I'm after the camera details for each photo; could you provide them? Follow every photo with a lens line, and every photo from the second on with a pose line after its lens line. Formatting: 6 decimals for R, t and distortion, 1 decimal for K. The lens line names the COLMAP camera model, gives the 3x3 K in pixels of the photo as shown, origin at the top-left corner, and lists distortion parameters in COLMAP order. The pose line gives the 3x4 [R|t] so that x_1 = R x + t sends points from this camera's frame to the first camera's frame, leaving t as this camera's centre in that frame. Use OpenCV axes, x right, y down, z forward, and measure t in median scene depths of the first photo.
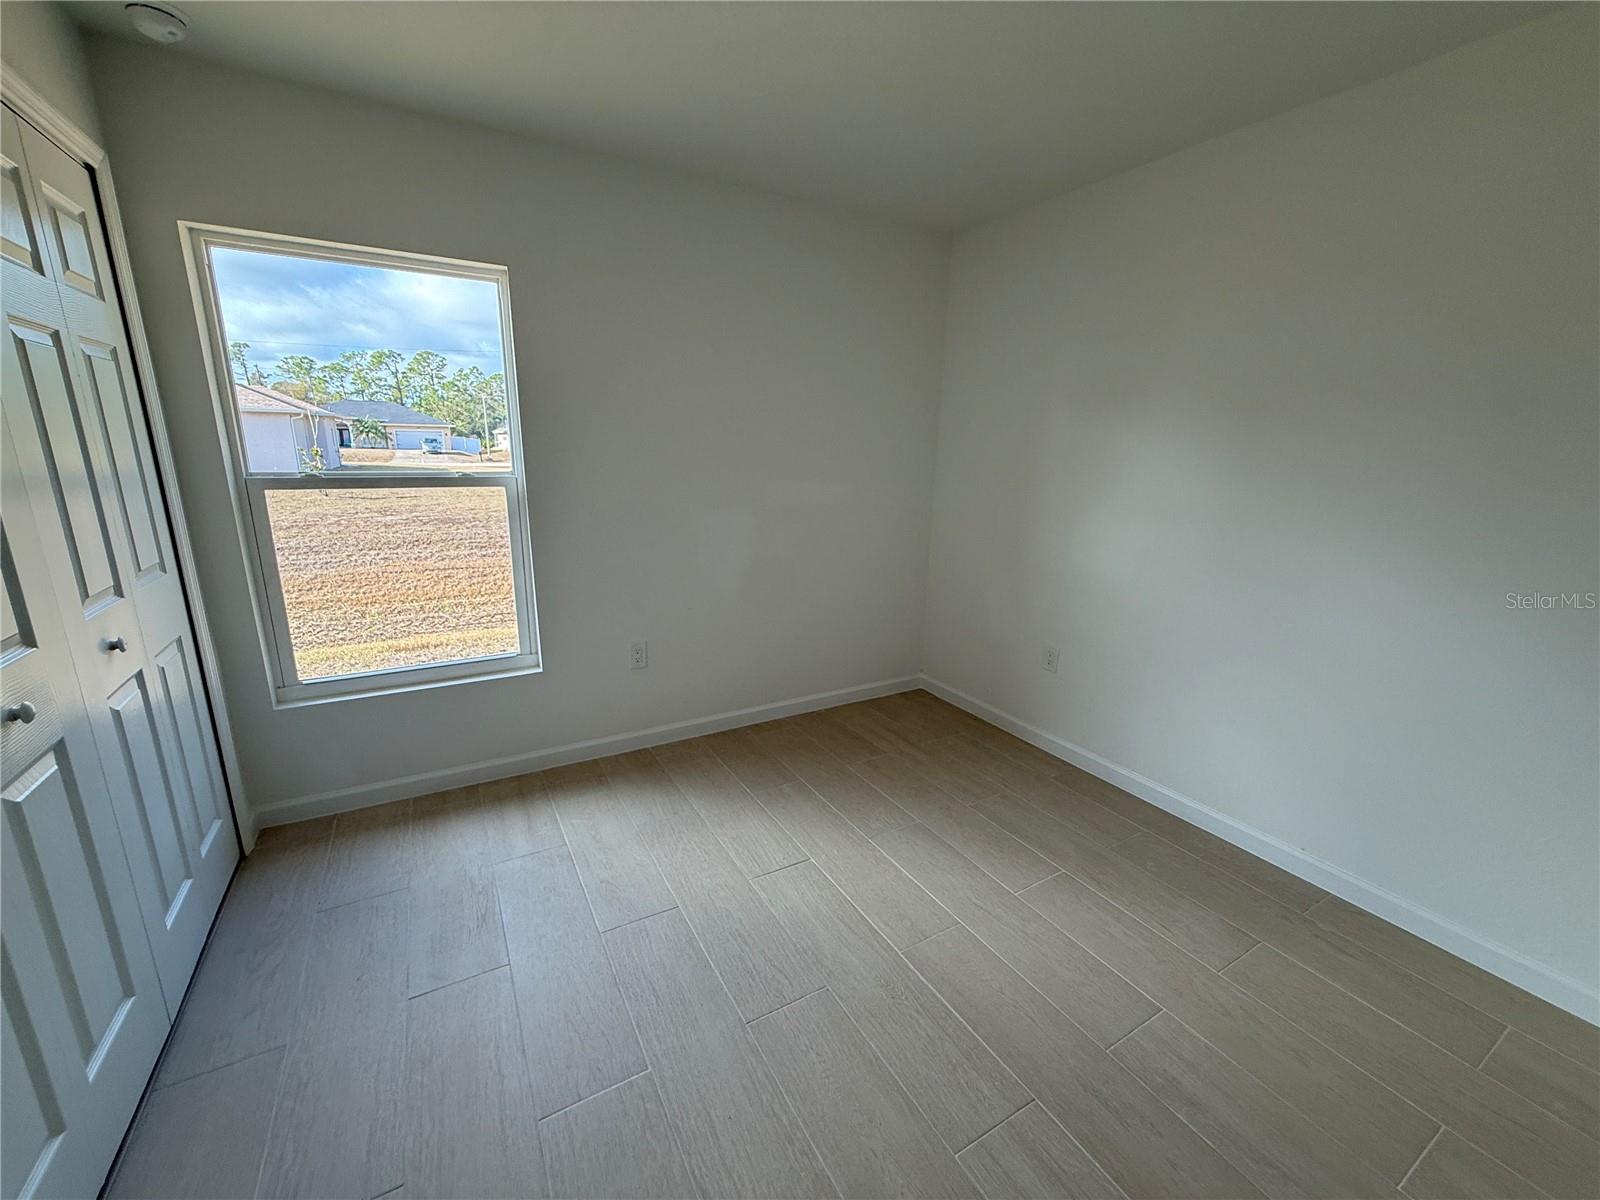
lens RADIAL K [[635.5, 0, 772.9], [0, 635.5, 607.3], [0, 0, 1]] dist [0.000800, -0.000487]
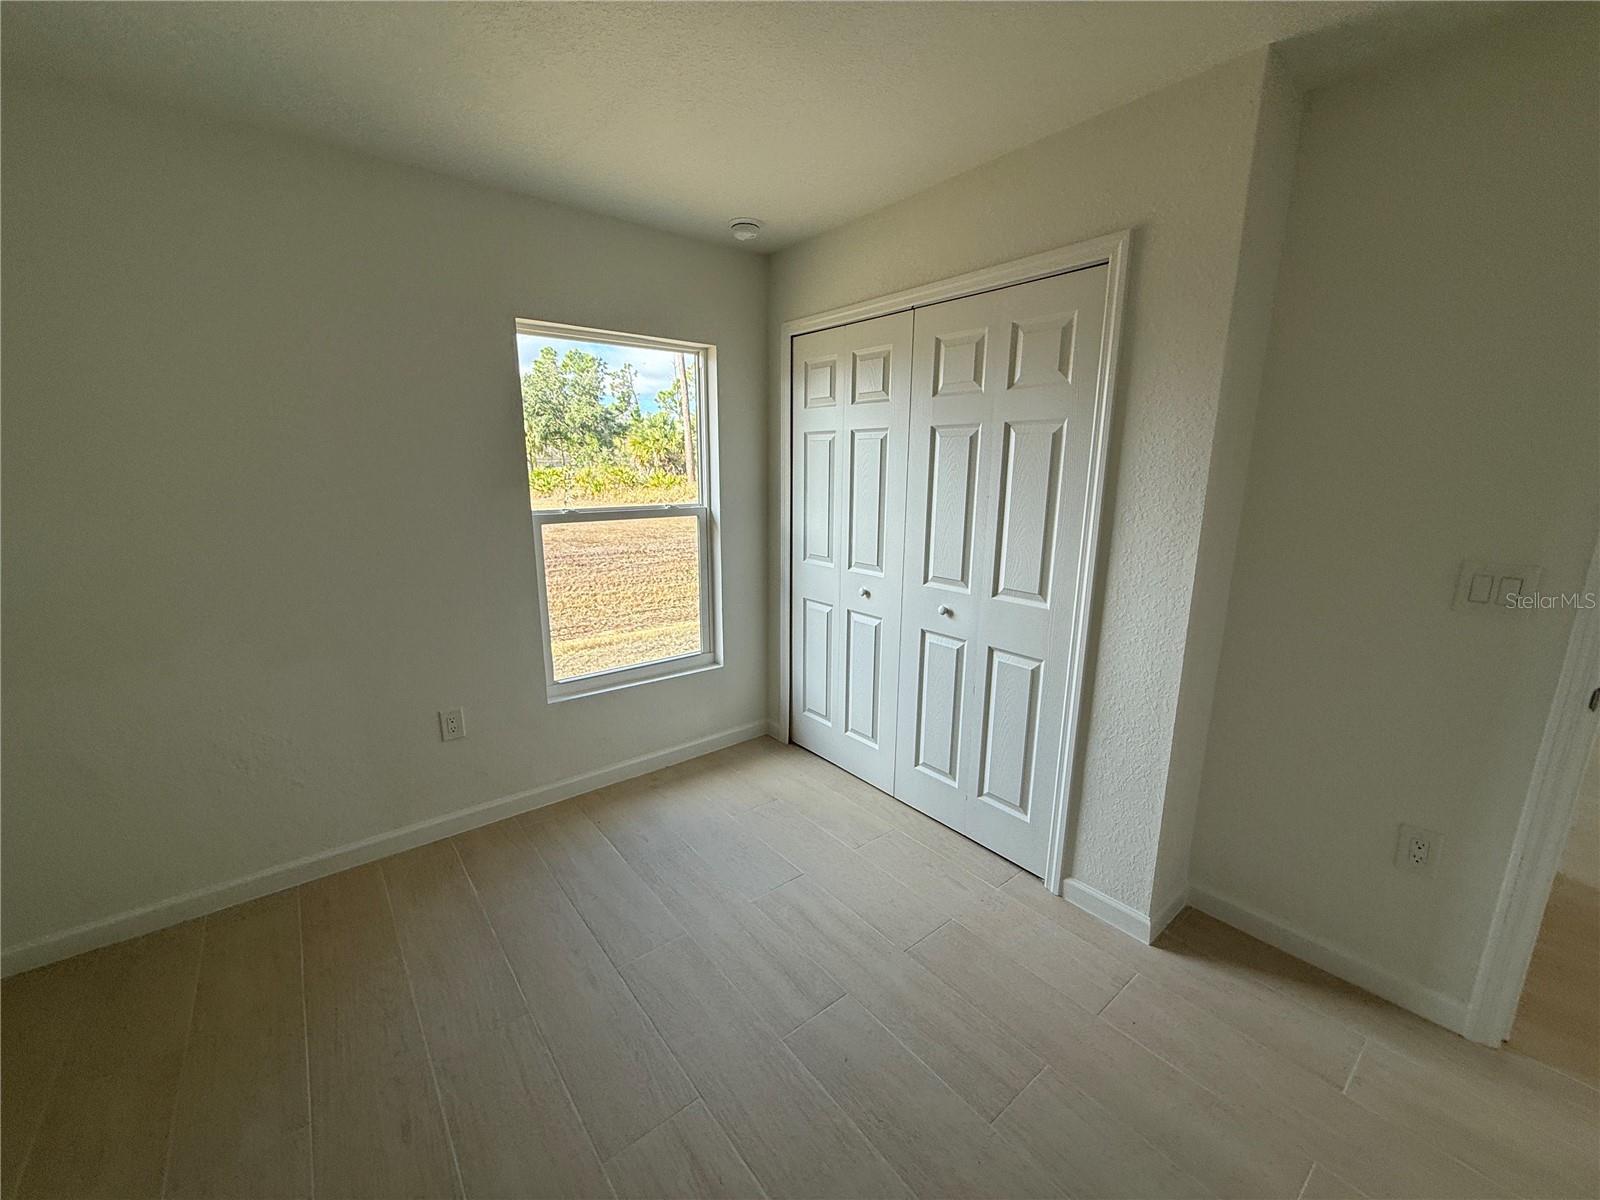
lens RADIAL K [[635.5, 0, 786.6], [0, 635.5, 603.6], [0, 0, 1]] dist [0.000800, -0.000487]
pose [[0.991012, -0.059002, 0.120056, -0.436027], [0.064590, 0.996976, -0.043199, 0.048601], [-0.117144, 0.050565, 0.991827, -0.249390]]
